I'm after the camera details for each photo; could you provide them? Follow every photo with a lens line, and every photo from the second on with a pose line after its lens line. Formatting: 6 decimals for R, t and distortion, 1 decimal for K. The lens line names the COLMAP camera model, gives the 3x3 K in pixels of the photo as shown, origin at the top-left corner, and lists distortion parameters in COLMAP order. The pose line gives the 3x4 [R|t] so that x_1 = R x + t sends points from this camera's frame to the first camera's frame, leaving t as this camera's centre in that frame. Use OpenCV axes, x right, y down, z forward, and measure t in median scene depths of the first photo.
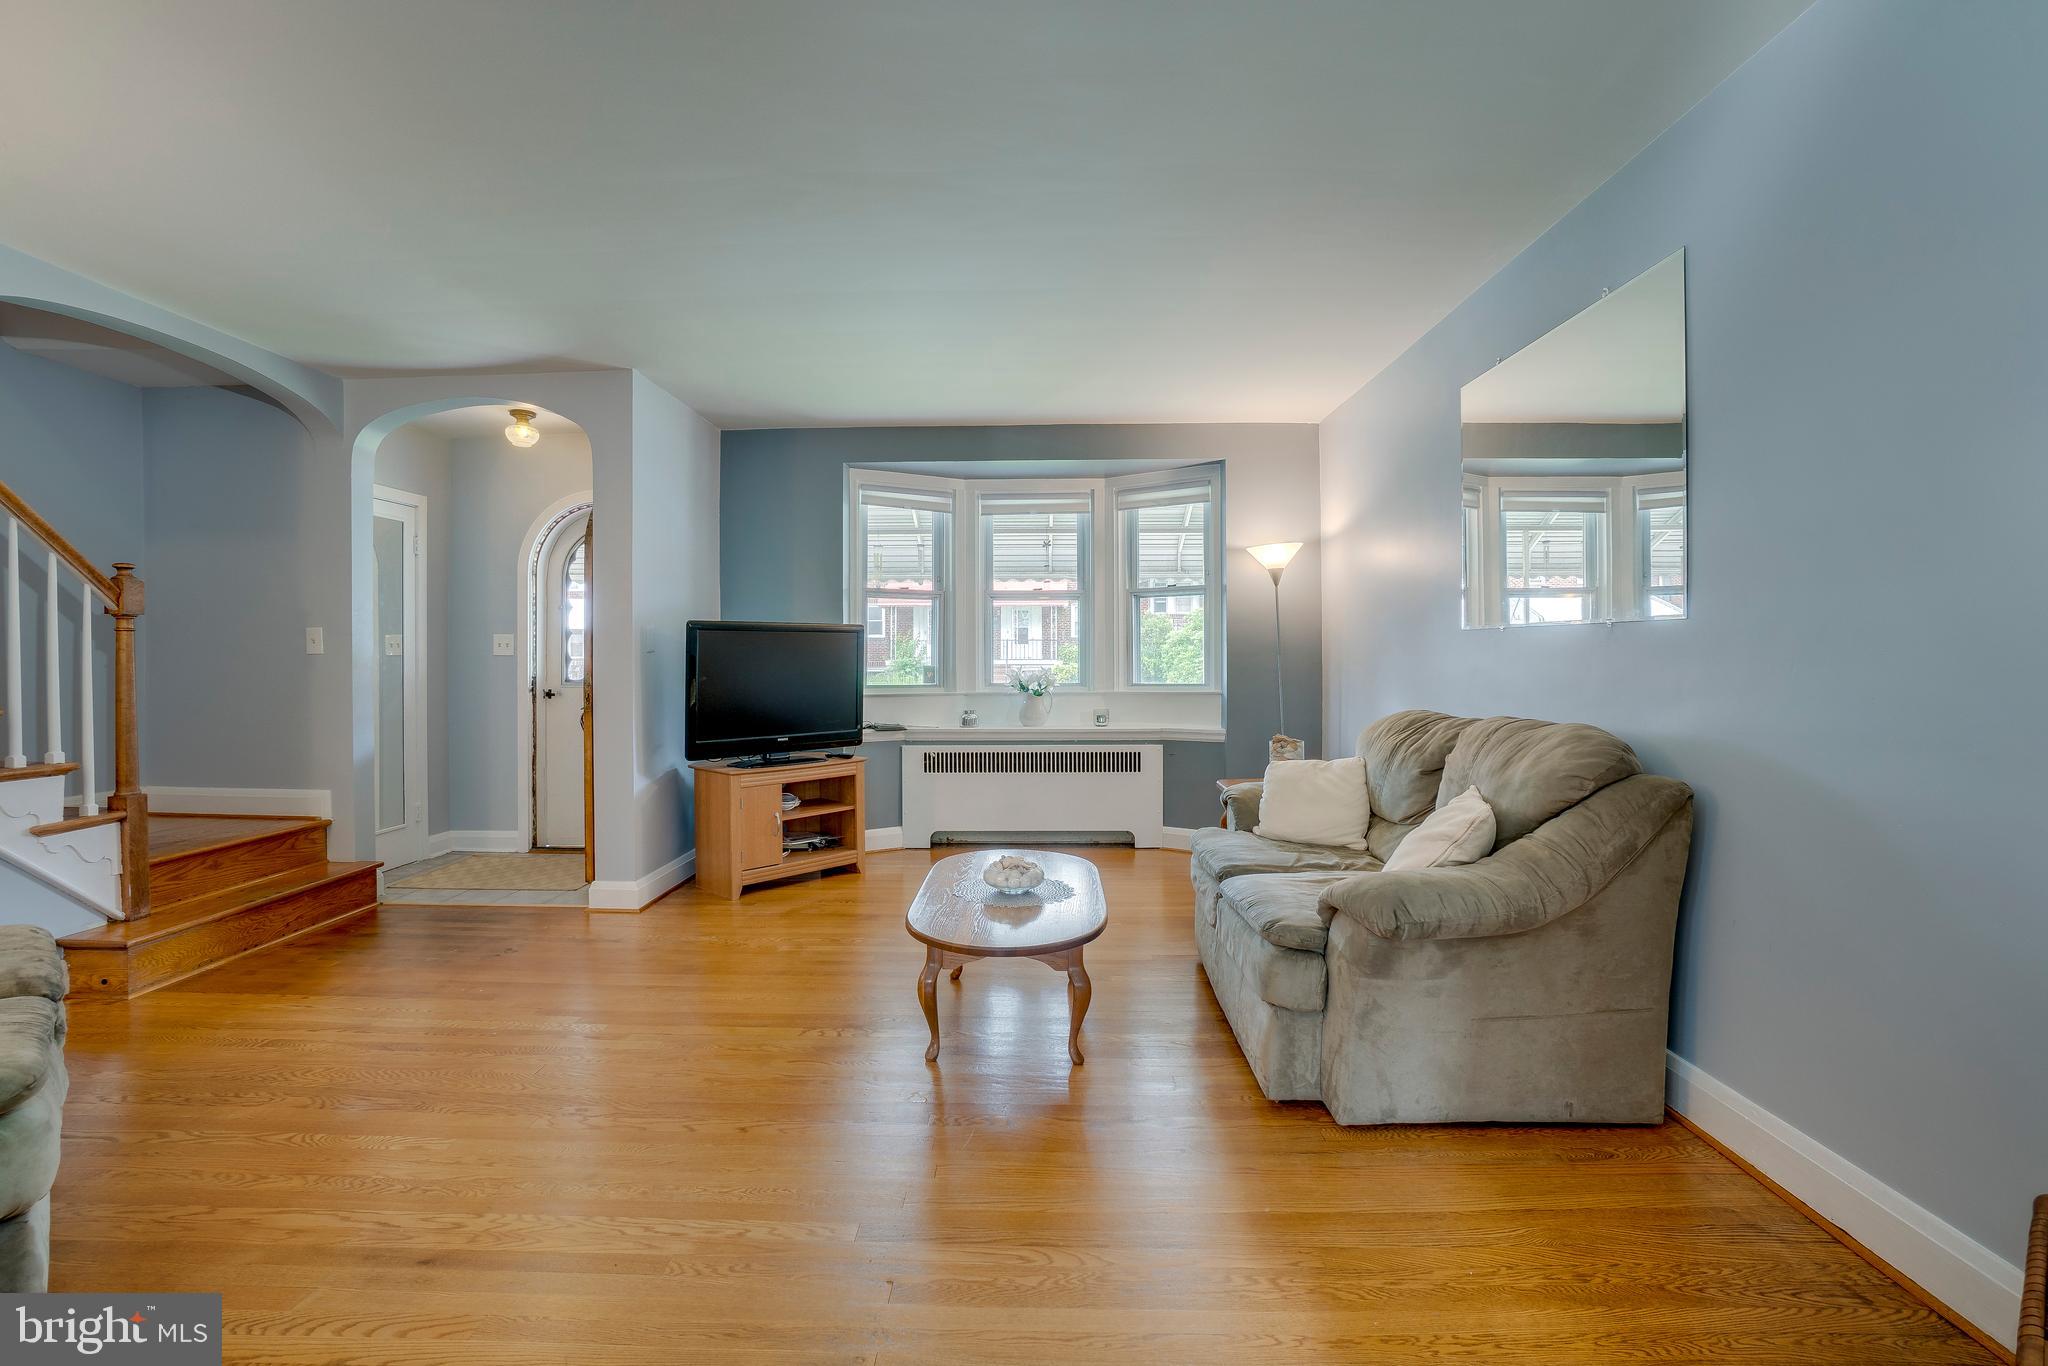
lens RADIAL K [[905.8, 0, 1014.4], [0, 905.8, 672.9], [0, 0, 1]] dist [-0.052736, 0.013303]
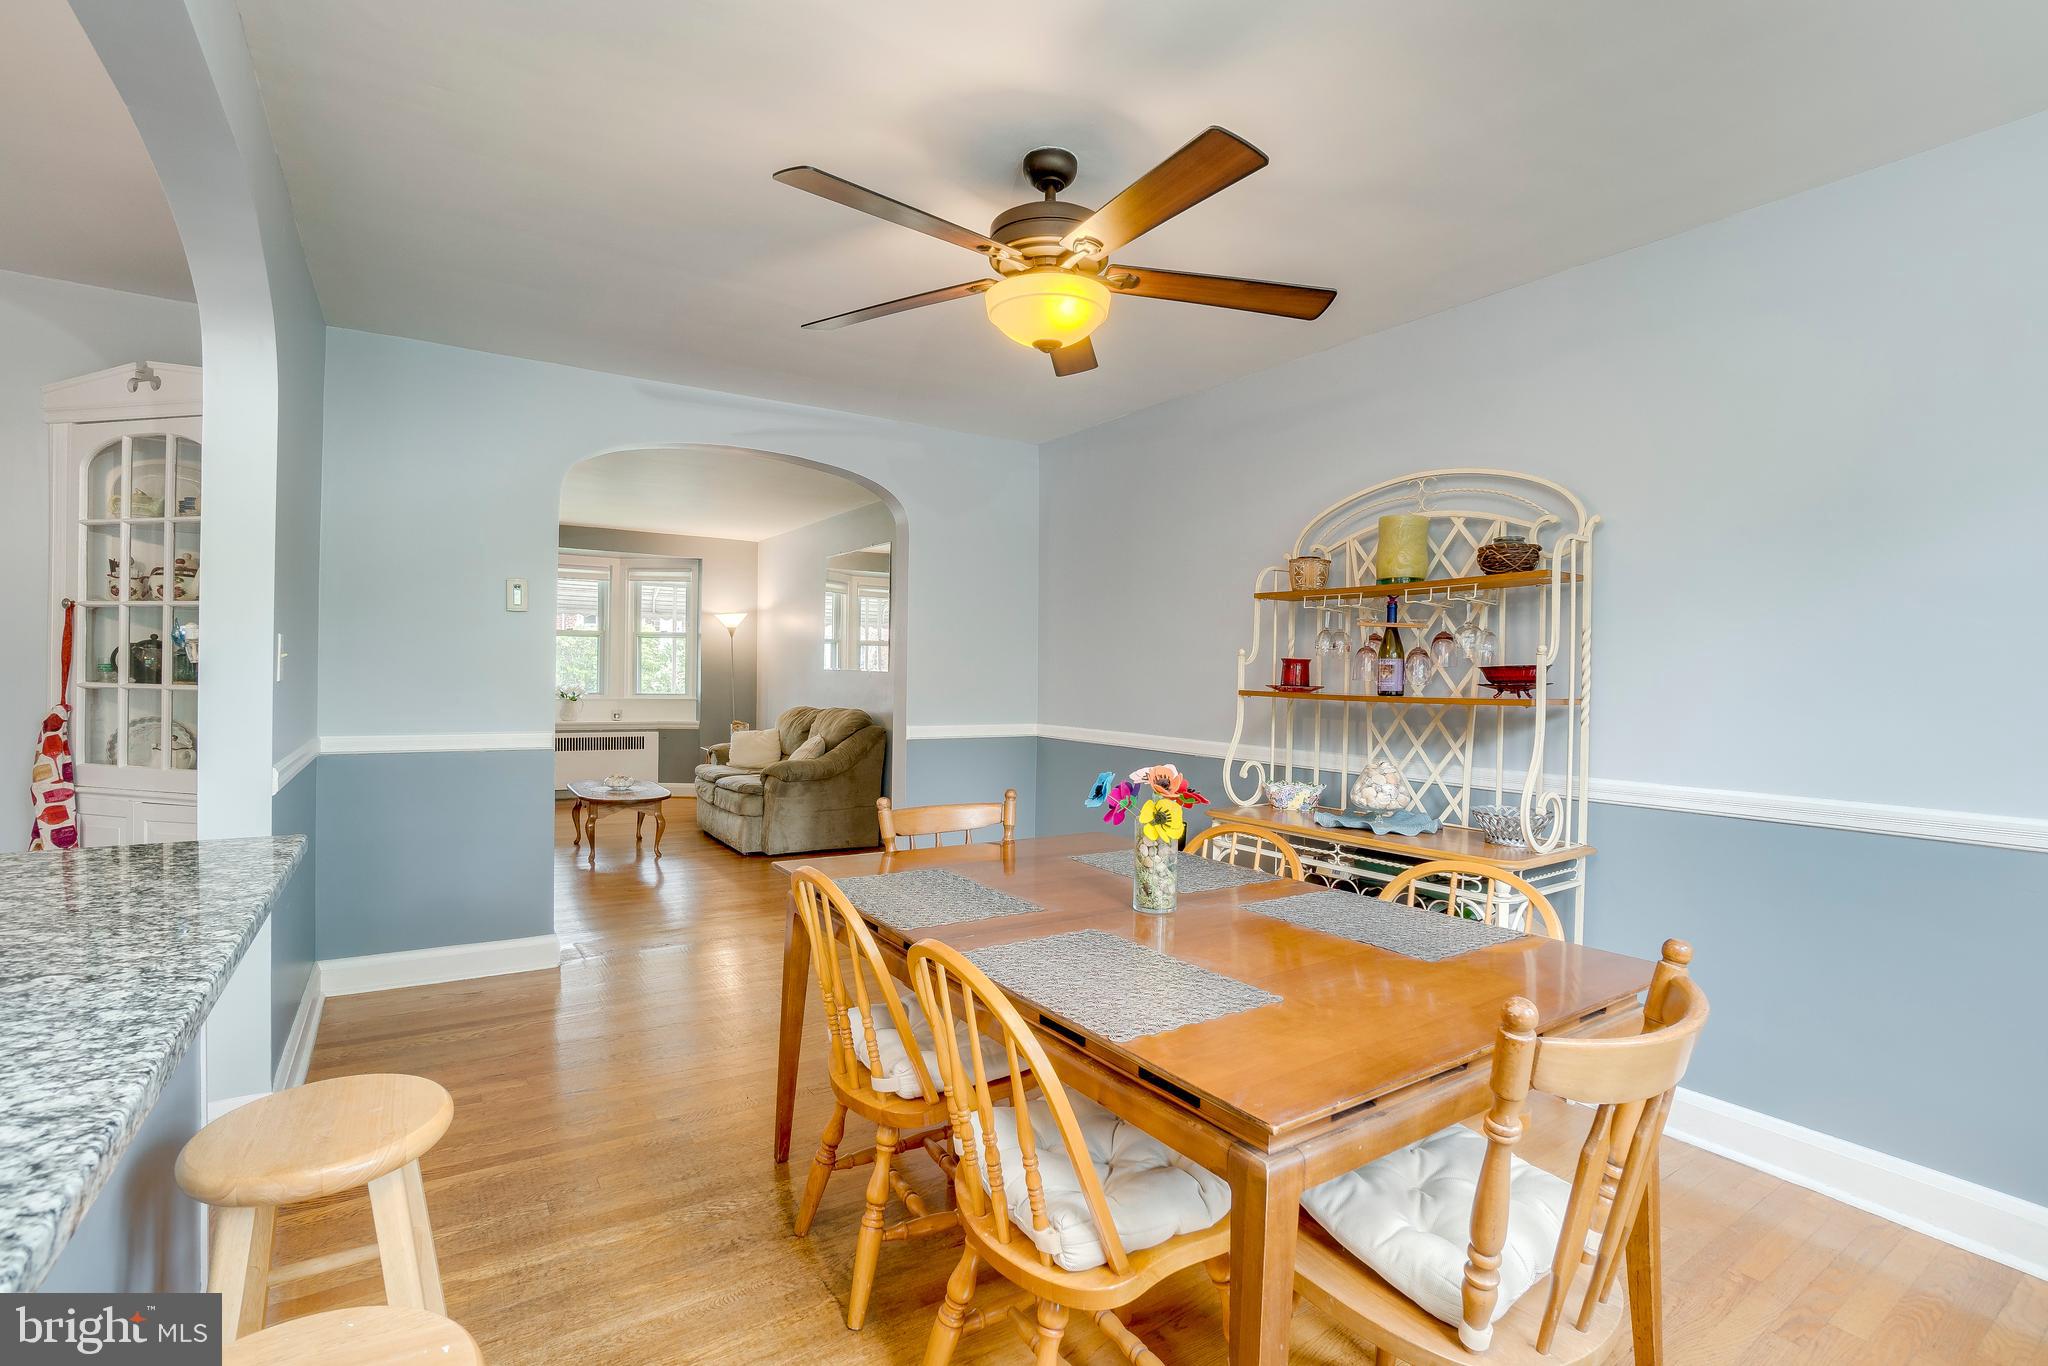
lens RADIAL K [[905.8, 0, 1008.0], [0, 905.8, 687.3], [0, 0, 1]] dist [-0.052736, 0.013303]
pose [[0.817450, 0.016086, 0.575774, -0.317985], [-0.015802, 0.999860, -0.005499, -0.000170], [-0.575782, -0.004603, 0.817590, -0.844423]]
